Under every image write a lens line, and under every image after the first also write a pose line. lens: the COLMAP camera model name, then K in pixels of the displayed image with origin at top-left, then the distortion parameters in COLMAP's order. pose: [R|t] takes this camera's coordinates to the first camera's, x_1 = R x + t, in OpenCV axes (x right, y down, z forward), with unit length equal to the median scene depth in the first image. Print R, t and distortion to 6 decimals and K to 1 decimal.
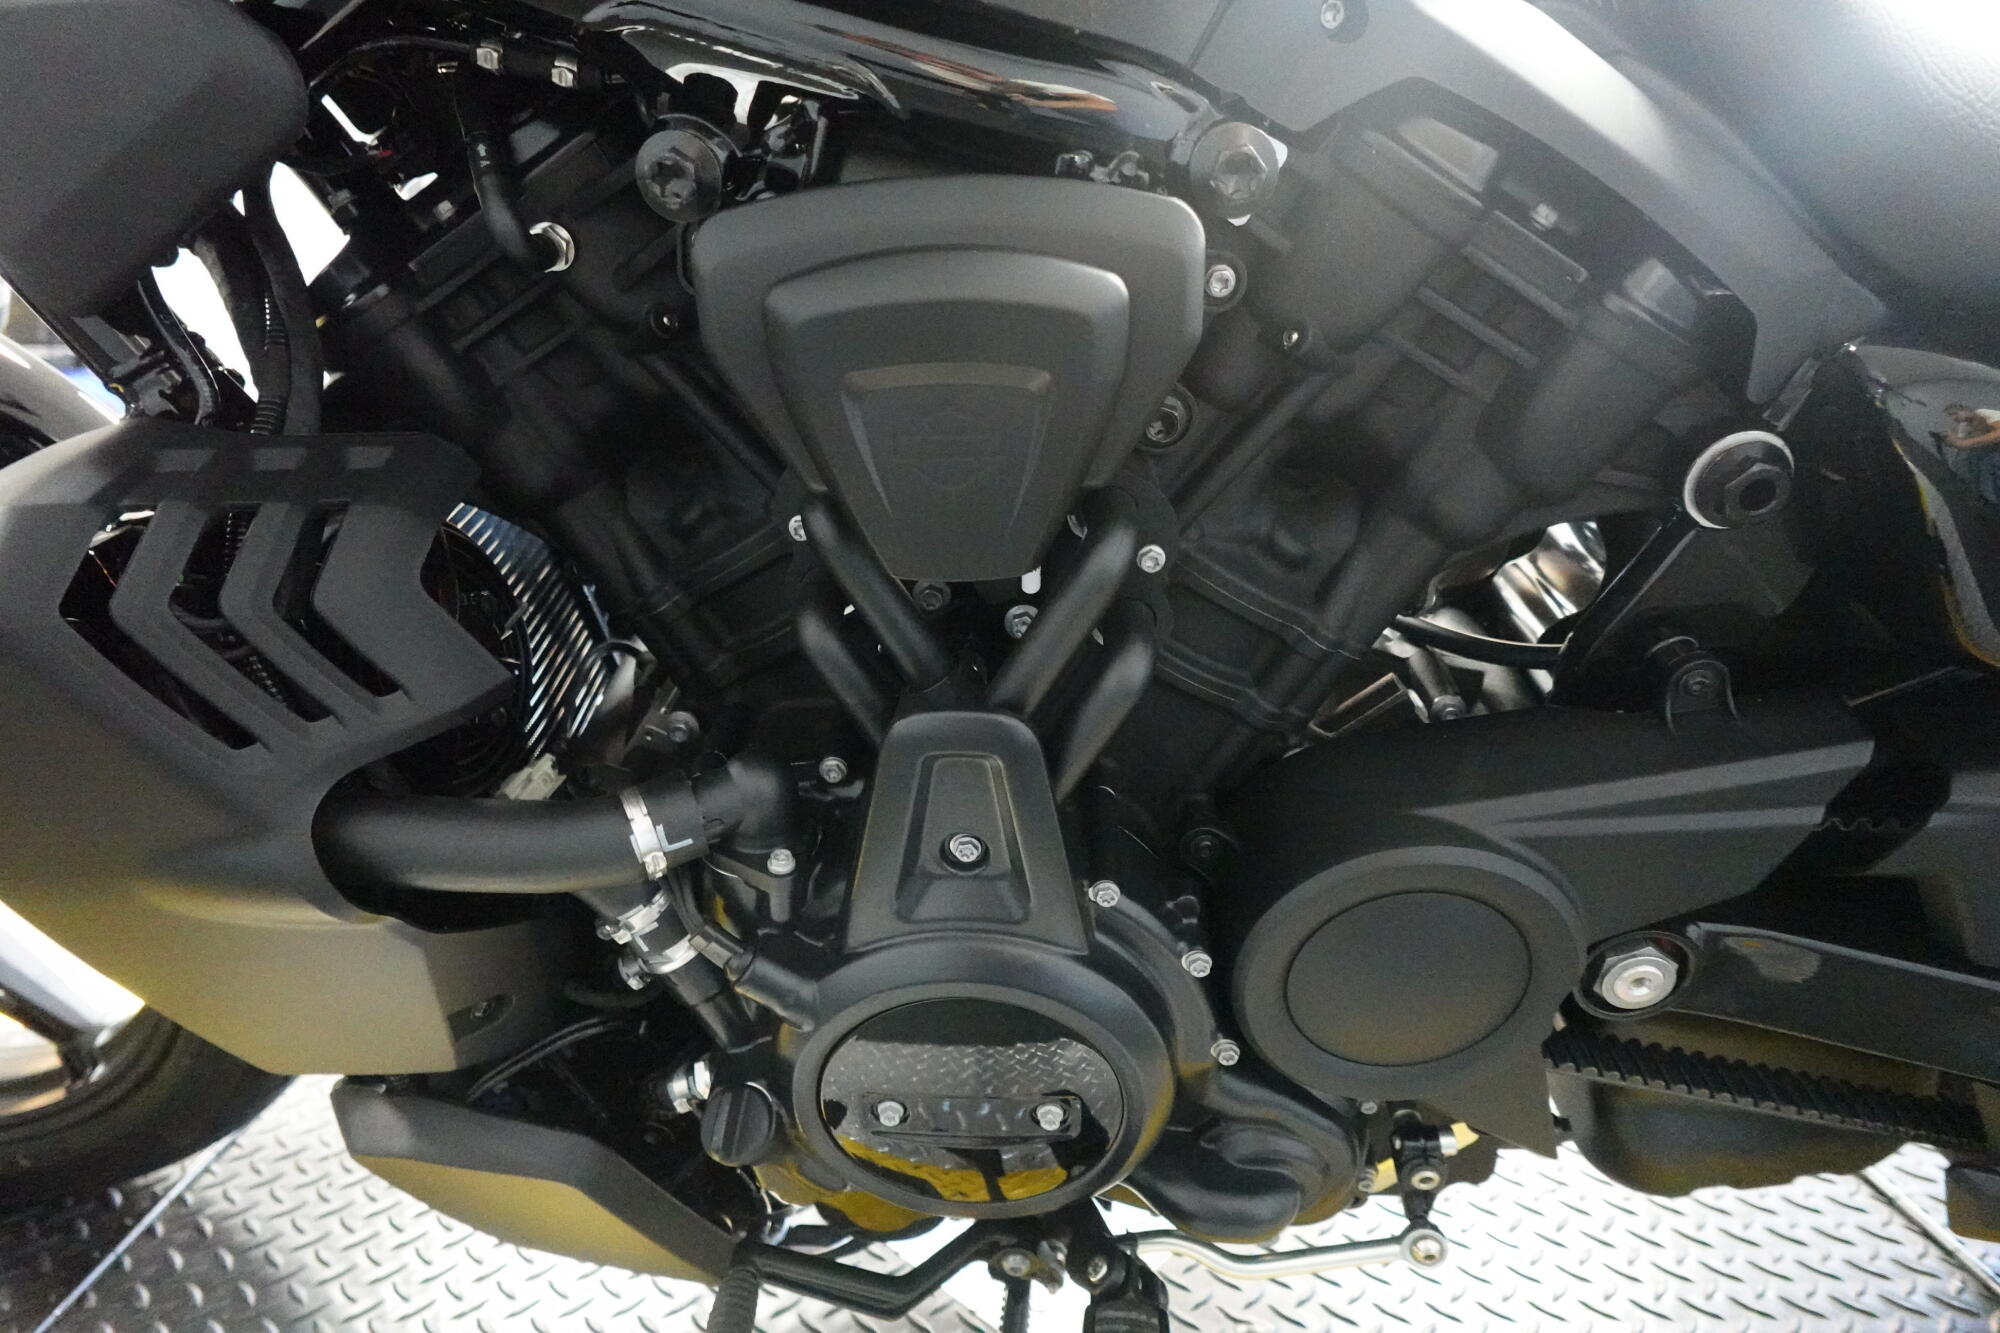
lens RADIAL K [[1164.4, 0, 997.6], [0, 1164.4, 663.0], [0, 0, 1]] dist [0.006696, -0.004184]
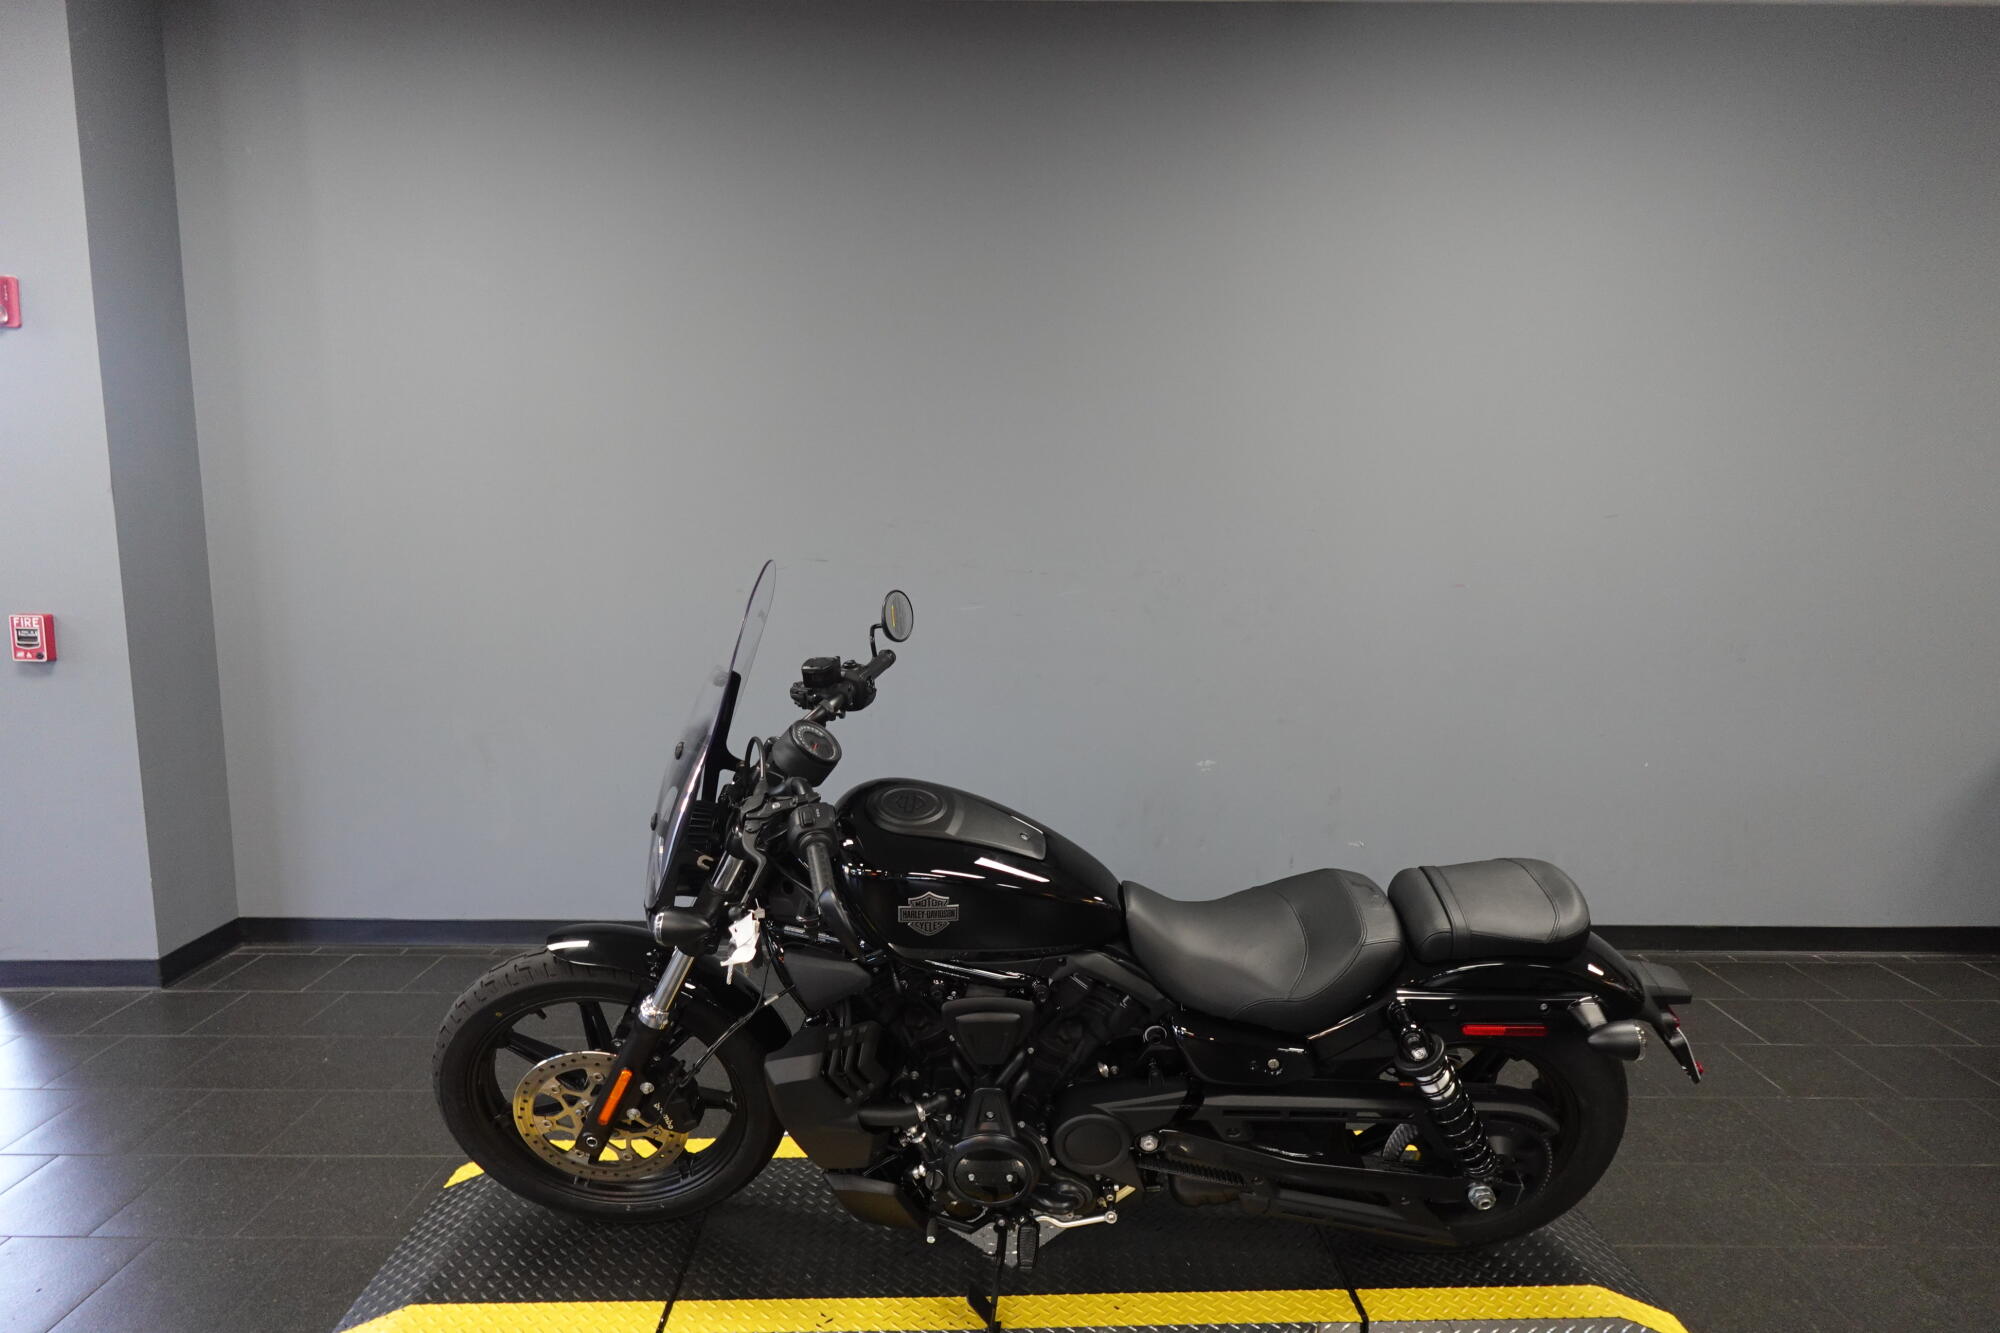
lens RADIAL K [[1164.4, 0, 1007.0], [0, 1164.4, 654.8], [0, 0, 1]] dist [0.006696, -0.004184]
pose [[0.999932, 0.002493, 0.011367, -0.015642], [-0.001162, 0.993299, -0.115565, -1.021417], [-0.011579, 0.115544, 0.993235, -3.475368]]
